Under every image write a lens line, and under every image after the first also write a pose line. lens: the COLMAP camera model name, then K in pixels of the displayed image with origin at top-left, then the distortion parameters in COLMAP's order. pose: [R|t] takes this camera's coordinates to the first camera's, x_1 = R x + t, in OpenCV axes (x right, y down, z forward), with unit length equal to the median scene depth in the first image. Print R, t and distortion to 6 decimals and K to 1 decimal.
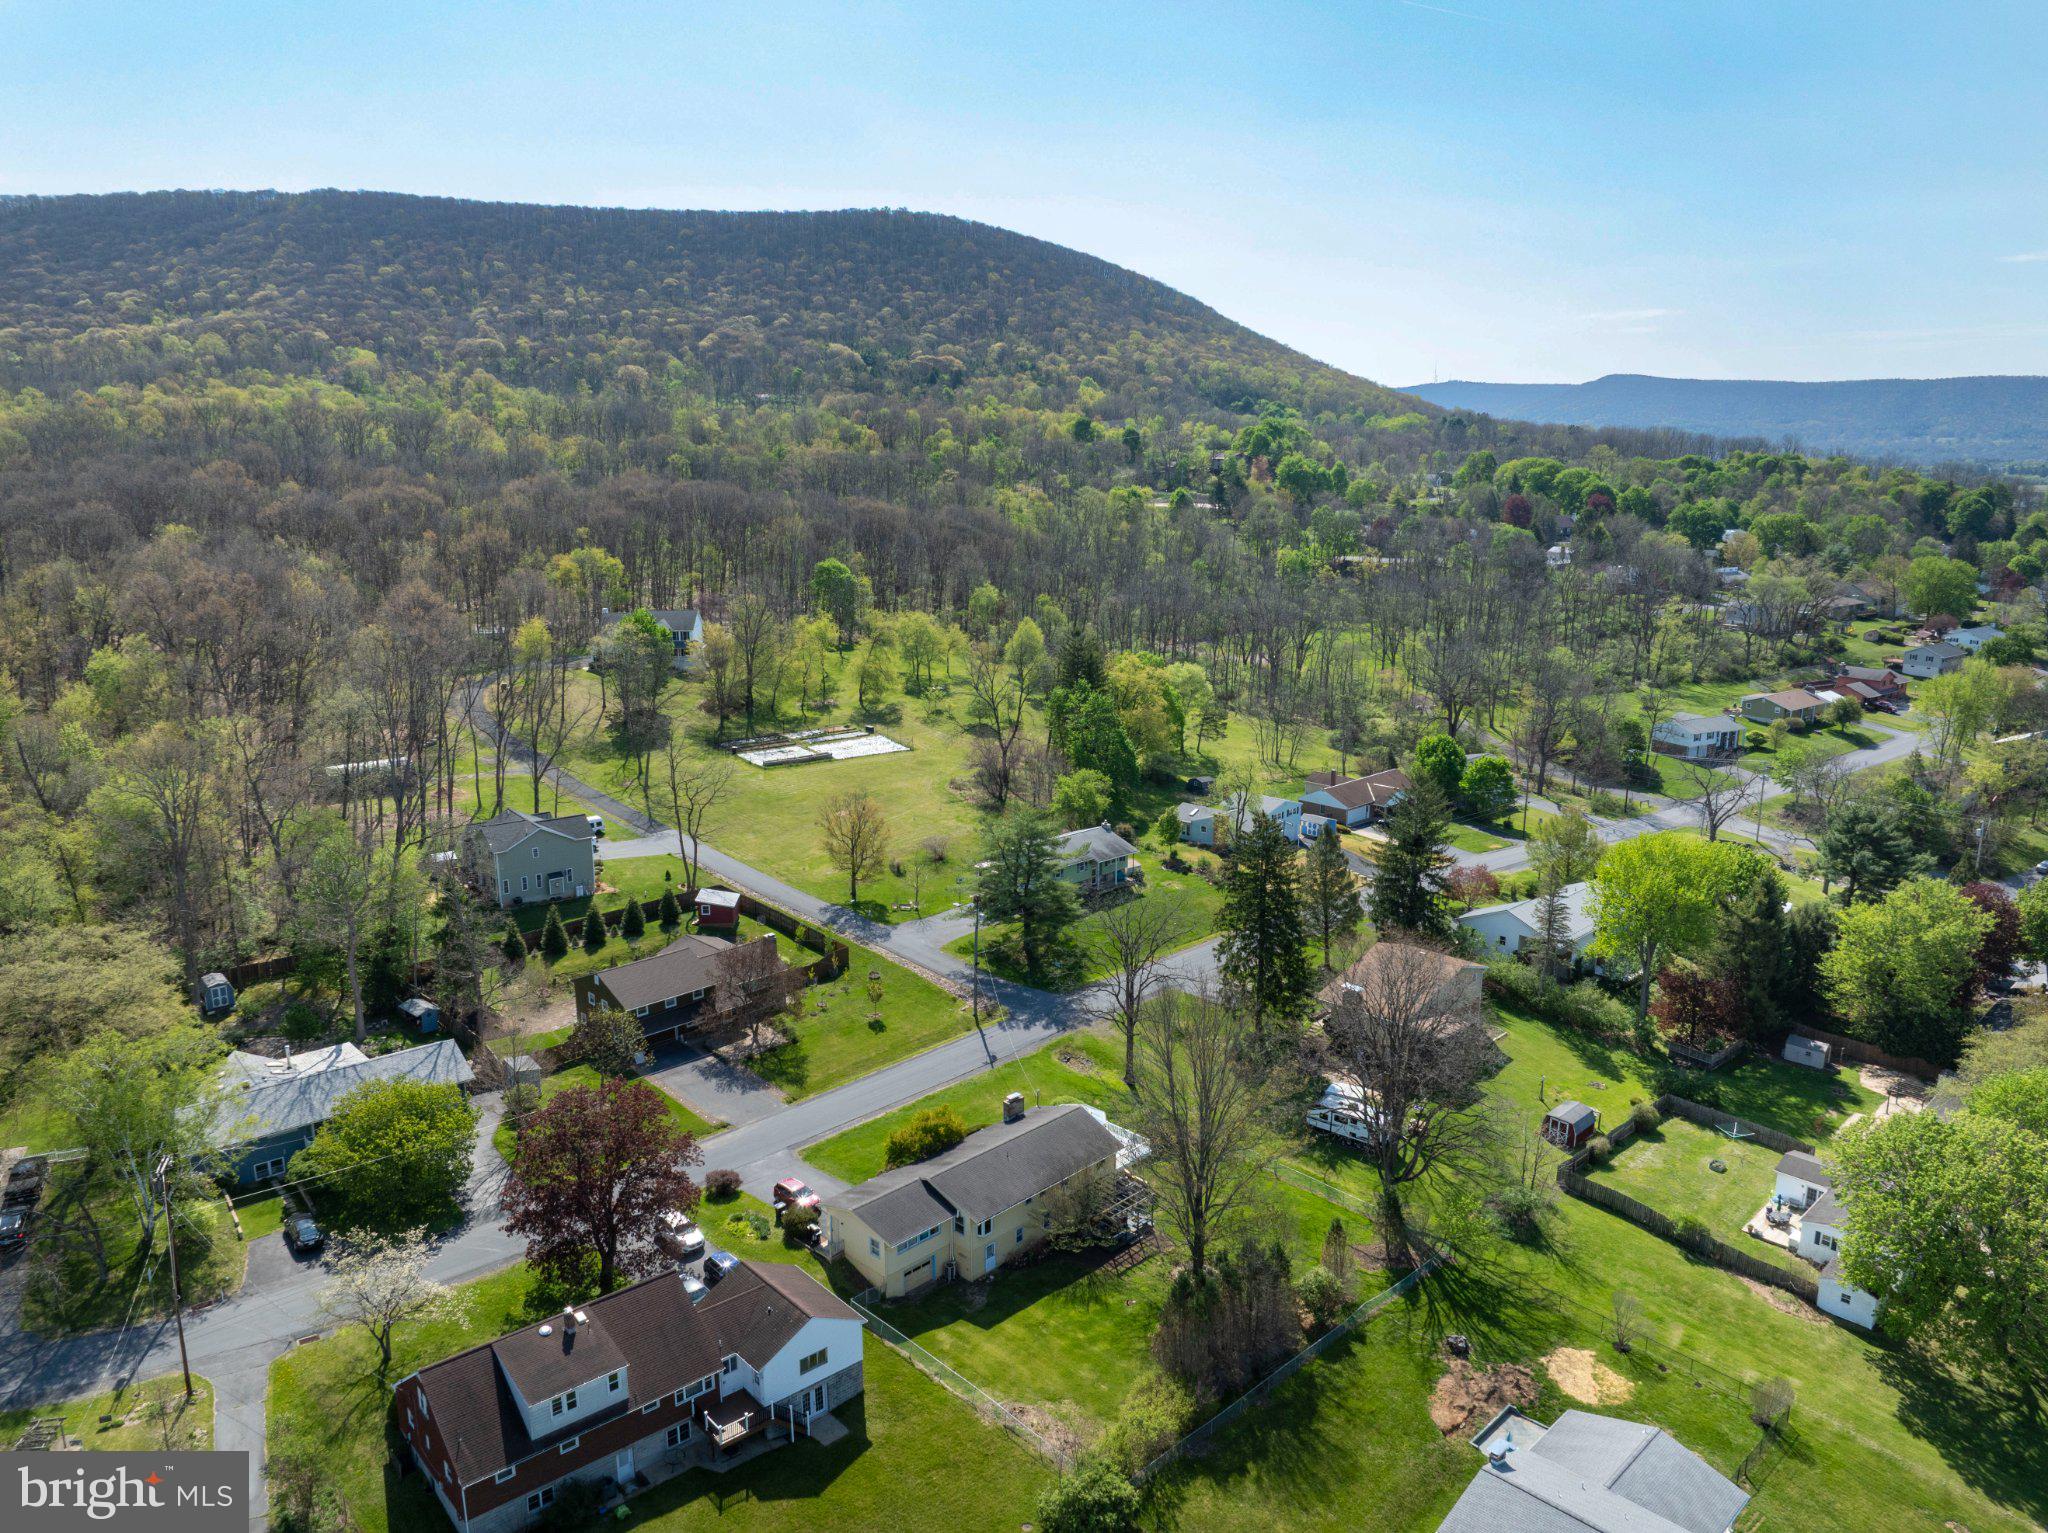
lens RADIAL K [[1431.5, 0, 1017.5], [0, 1431.5, 765.3], [0, 0, 1]] dist [-0.034224, -0.004083]
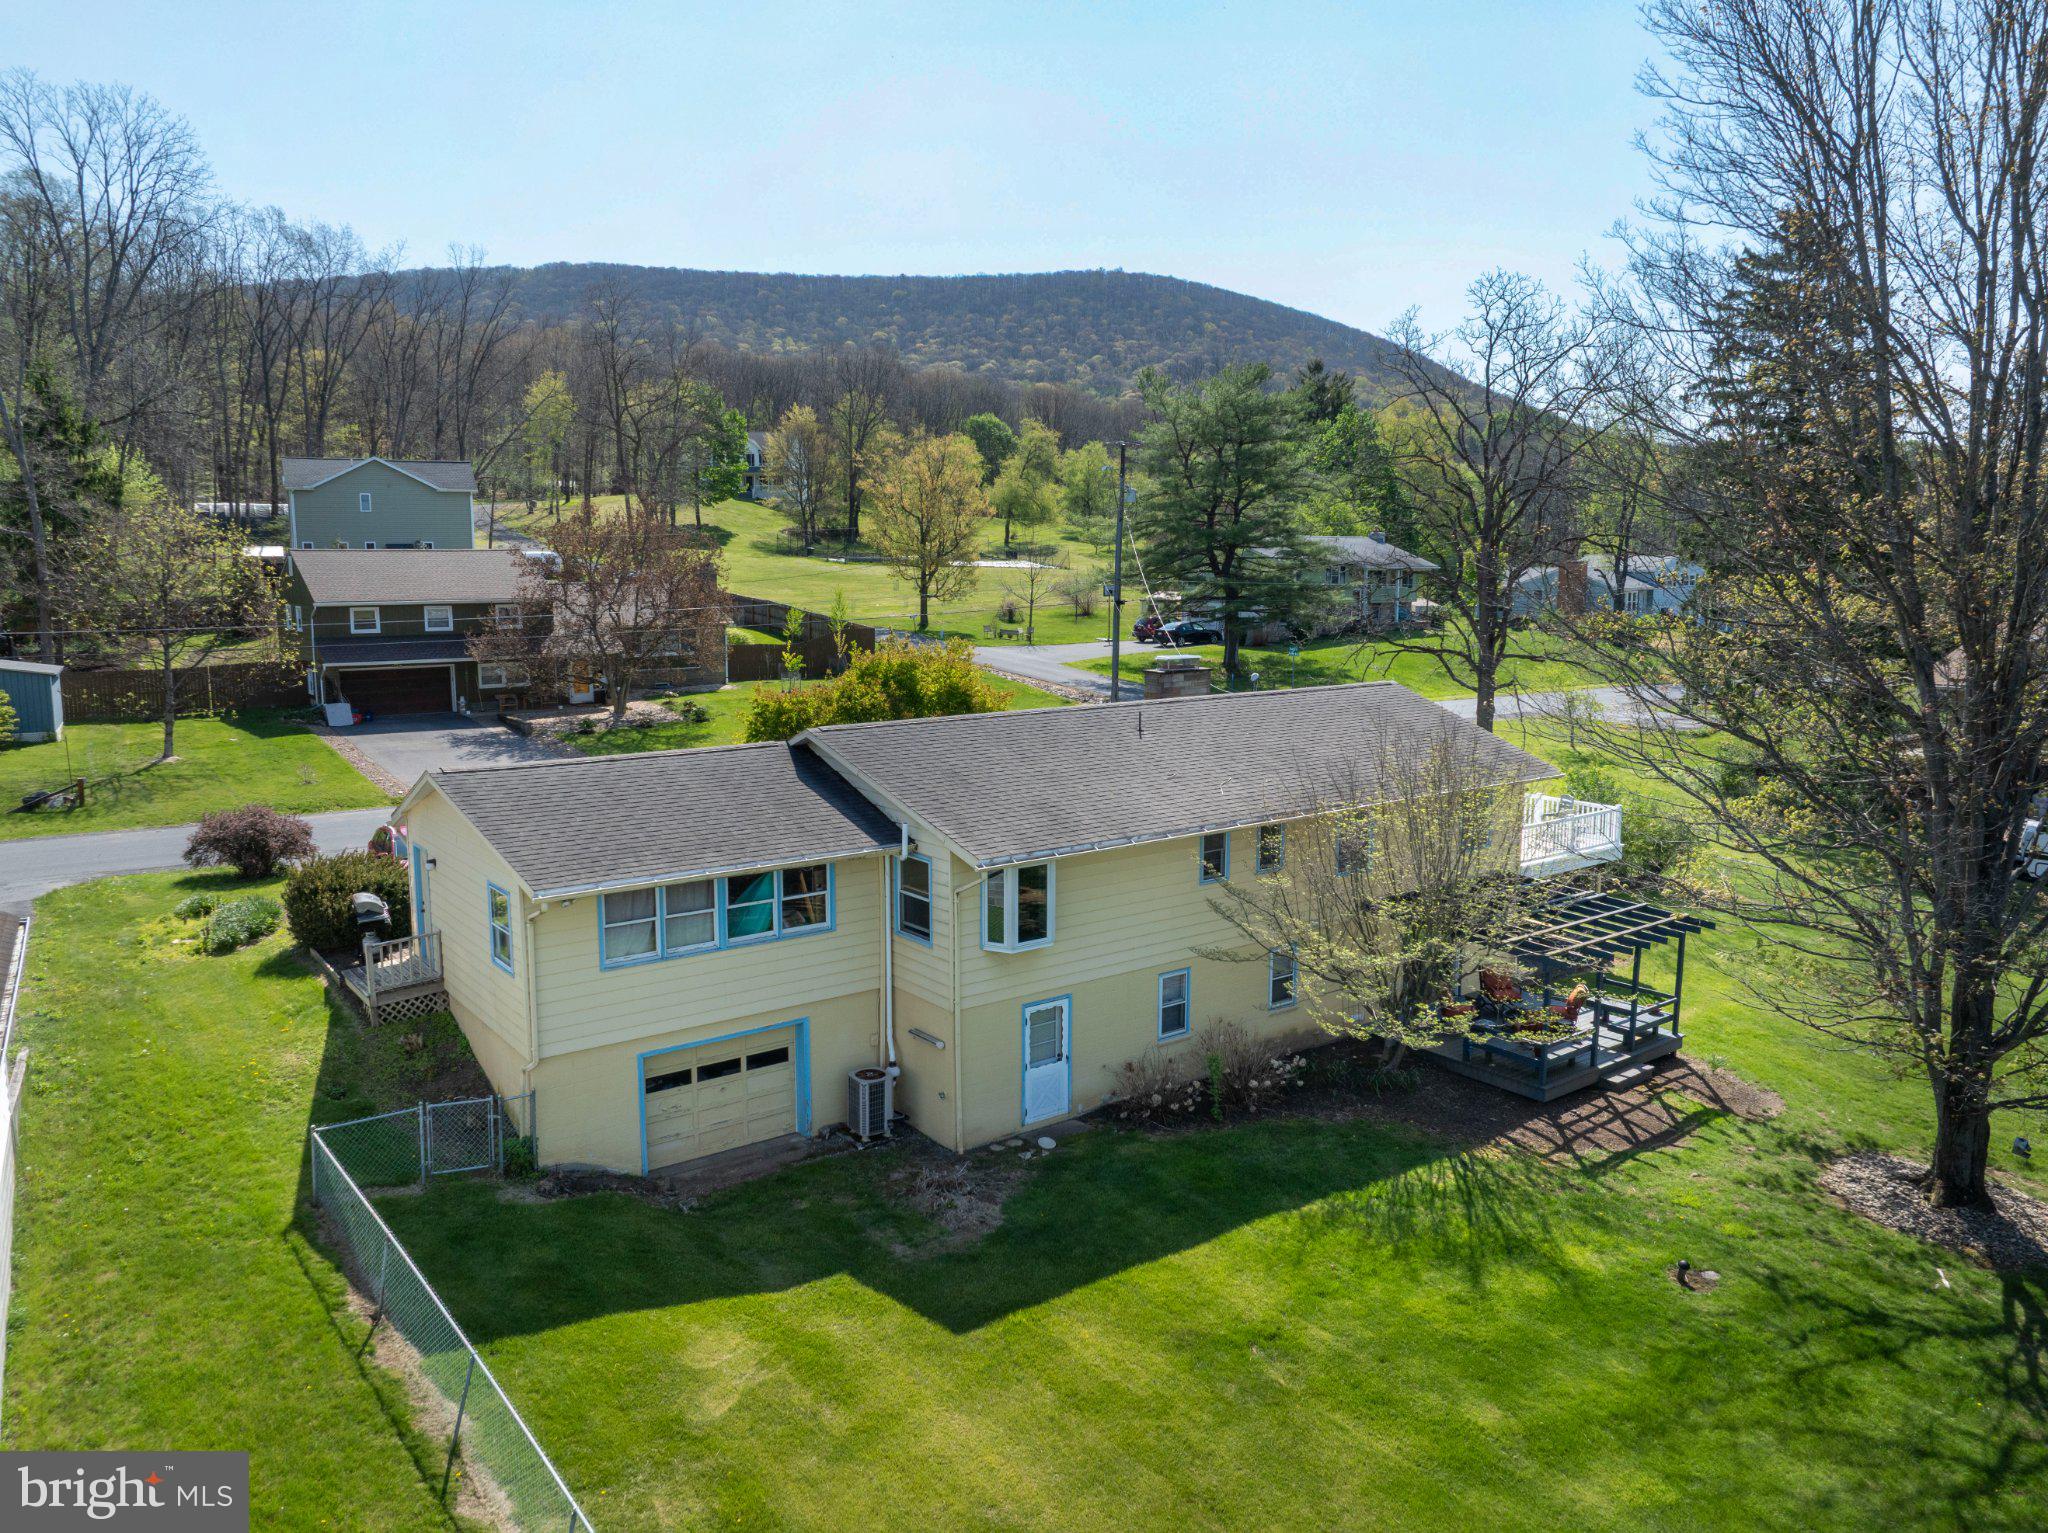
lens RADIAL K [[1436.4, 0, 1036.3], [0, 1436.4, 770.3], [0, 0, 1]] dist [-0.023188, 0.003272]
pose [[0.991146, 0.026106, -0.130187, 0.009468], [-0.034927, 0.997212, -0.065944, 0.311504], [0.128102, 0.069907, 0.989294, 0.755513]]
